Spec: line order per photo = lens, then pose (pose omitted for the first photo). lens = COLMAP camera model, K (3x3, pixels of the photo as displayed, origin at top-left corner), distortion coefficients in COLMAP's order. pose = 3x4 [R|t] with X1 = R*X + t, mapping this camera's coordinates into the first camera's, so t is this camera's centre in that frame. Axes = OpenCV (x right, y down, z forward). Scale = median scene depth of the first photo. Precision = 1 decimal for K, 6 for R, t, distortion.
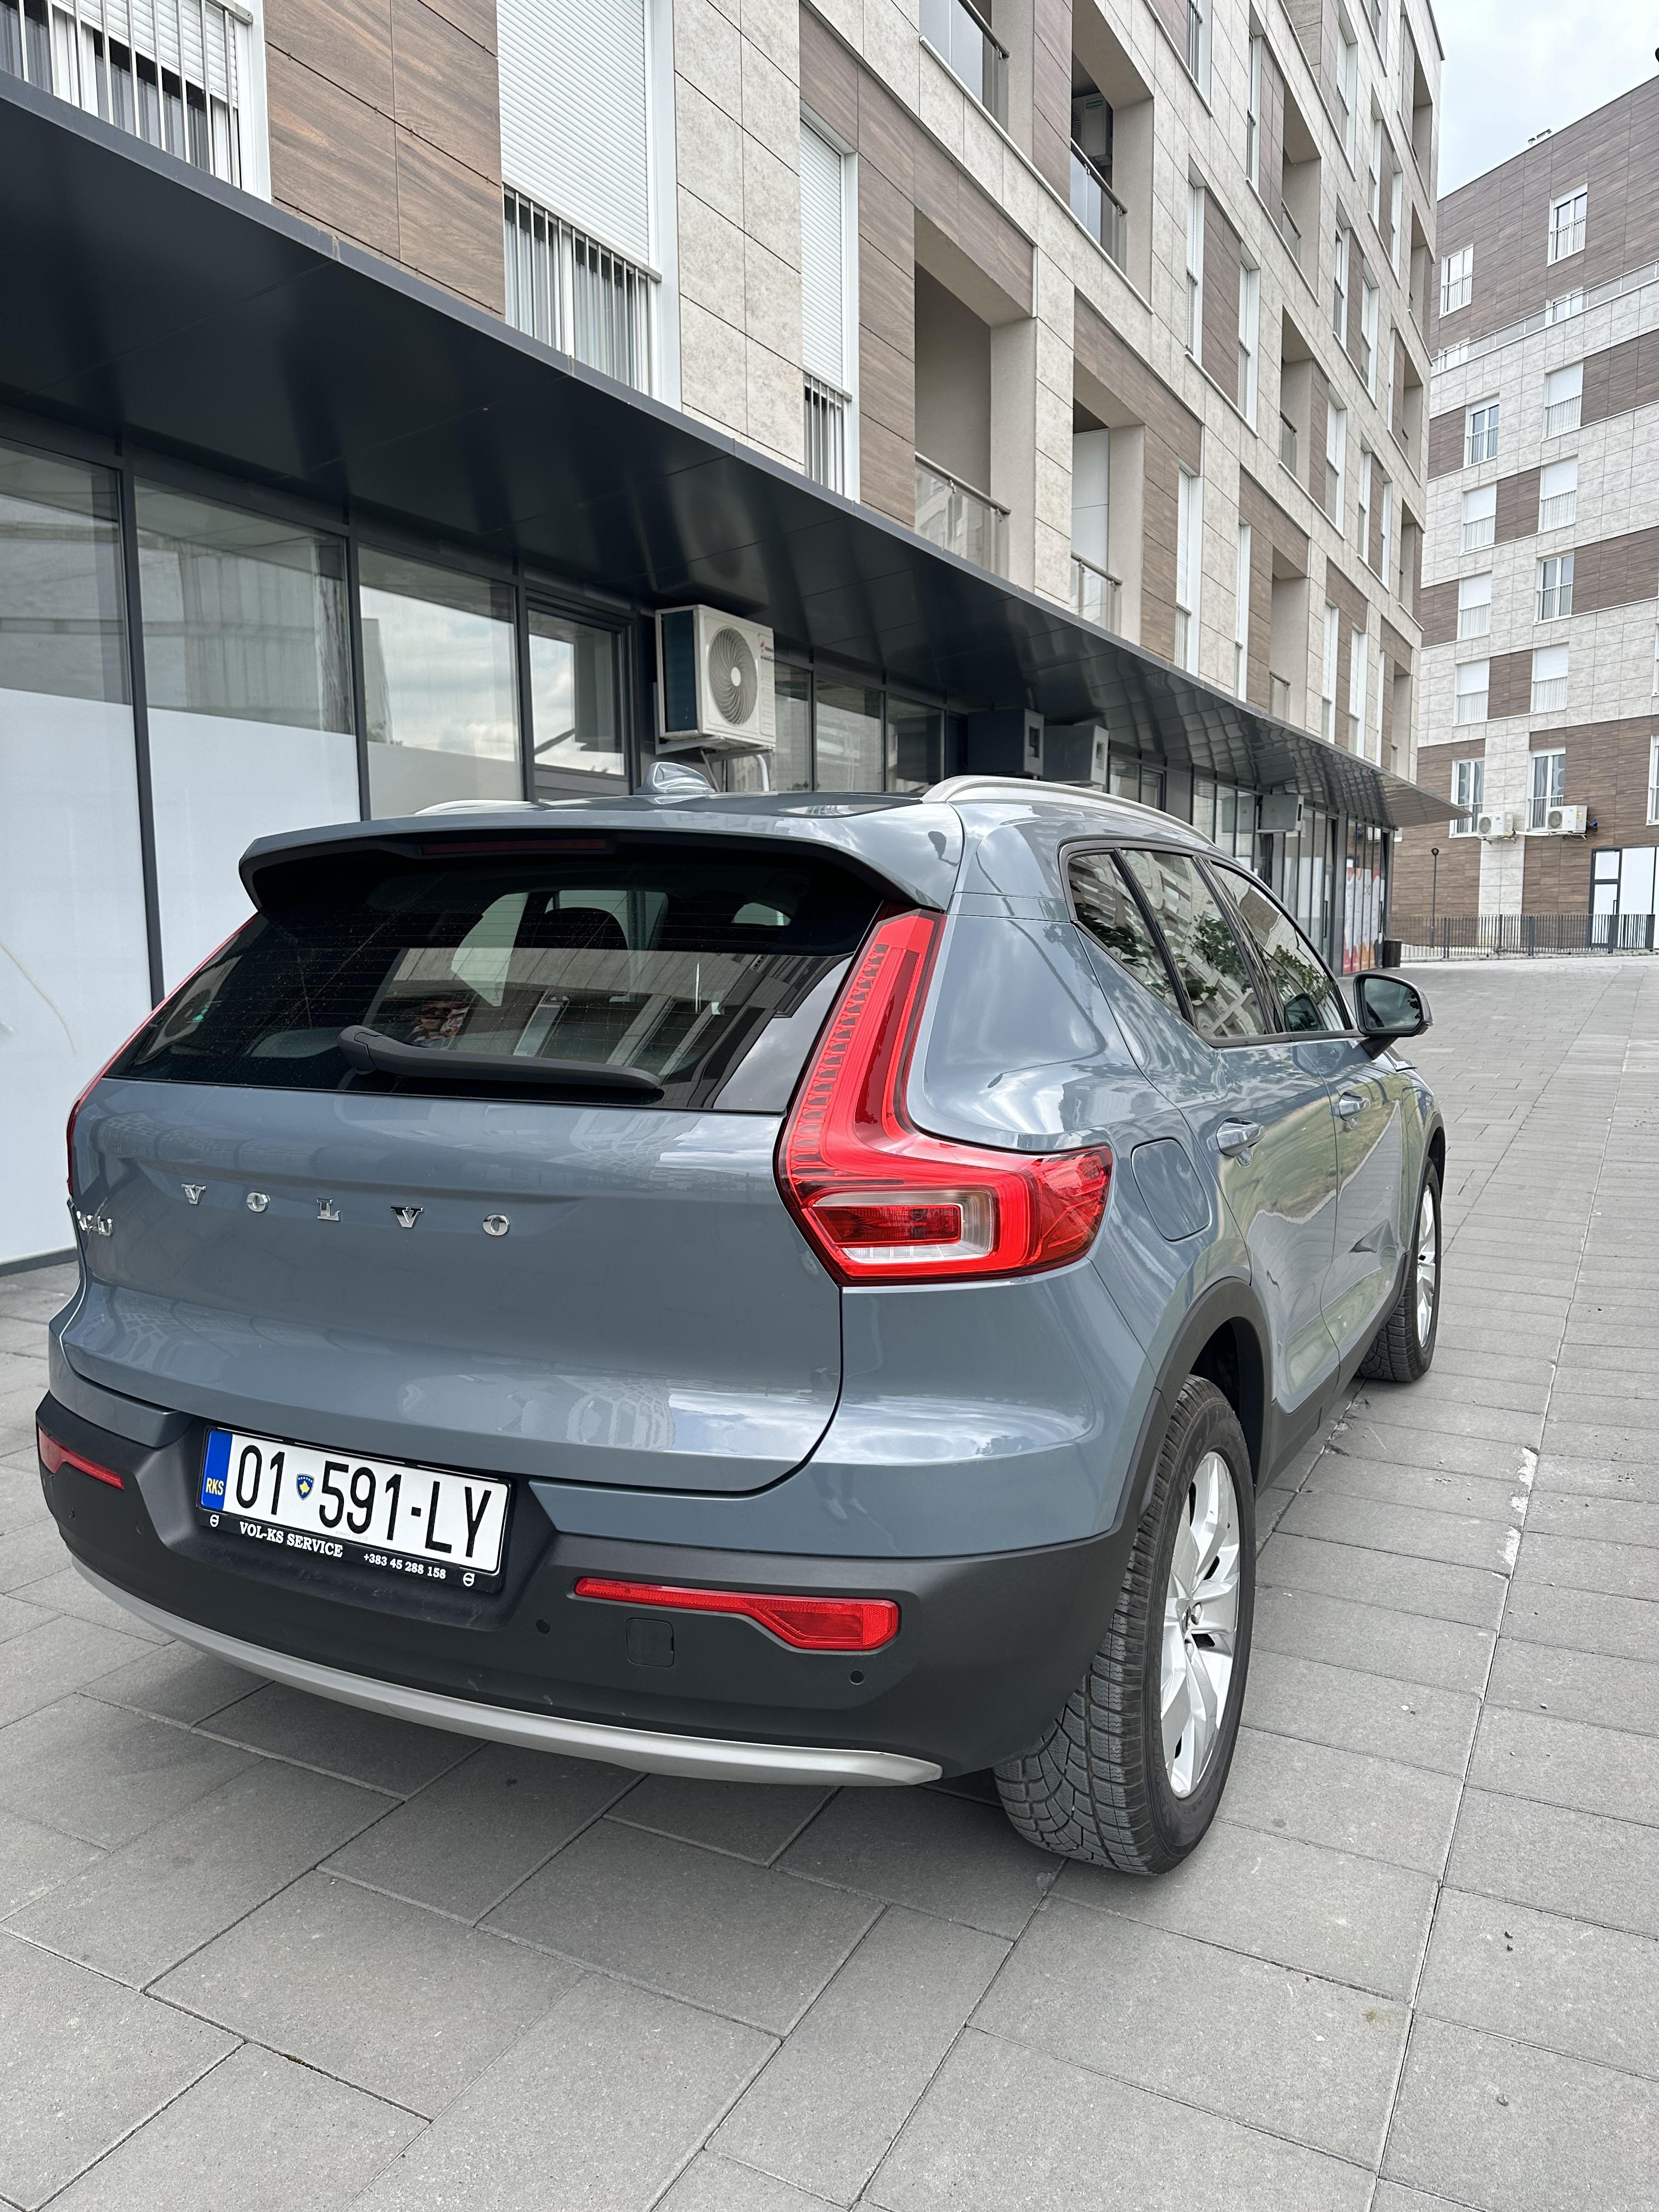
lens RADIAL K [[1551.7, 0, 830.6], [0, 1551.7, 1098.8], [0, 0, 1]] dist [0.000584, -0.014941]
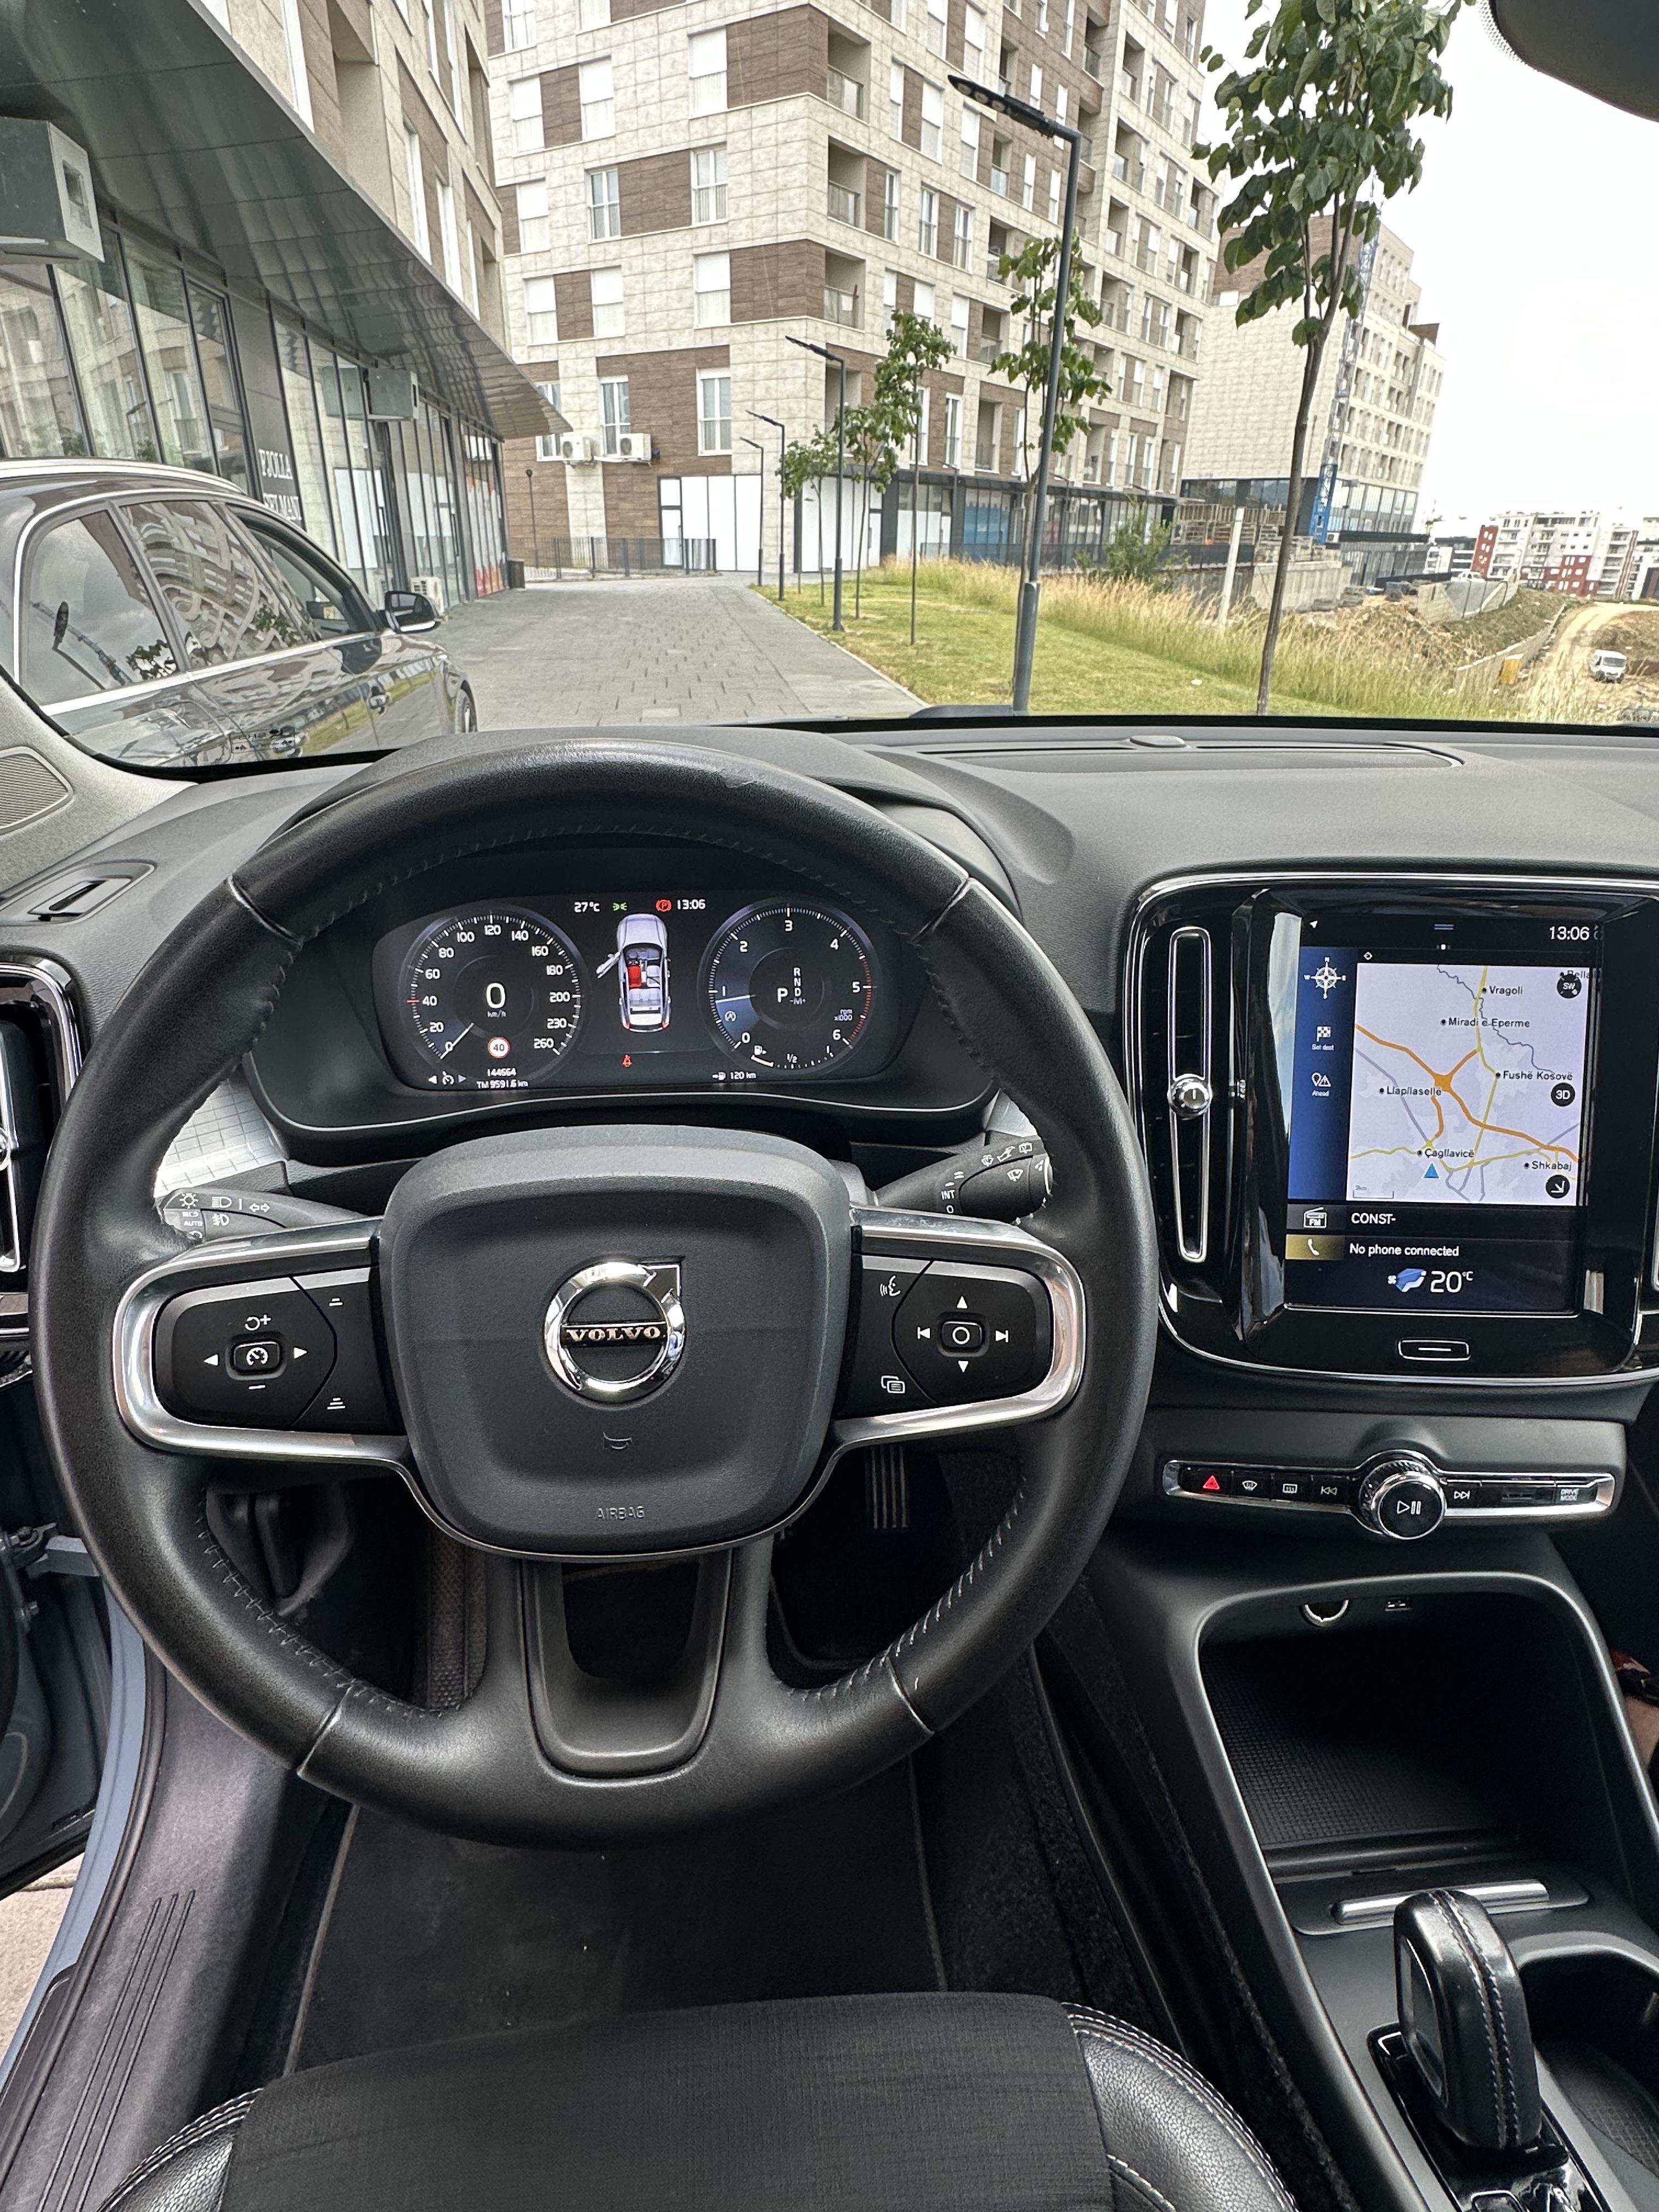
lens RADIAL K [[1150.3, 0, 817.6], [0, 1150.3, 1104.0], [0, 0, 1]] dist [0.000476, -0.004910]
pose [[0.823739, -0.233077, 0.516845, 0.029509], [0.047184, 0.936613, 0.347175, -0.012495], [-0.565002, -0.261595, 0.782522, 0.124288]]
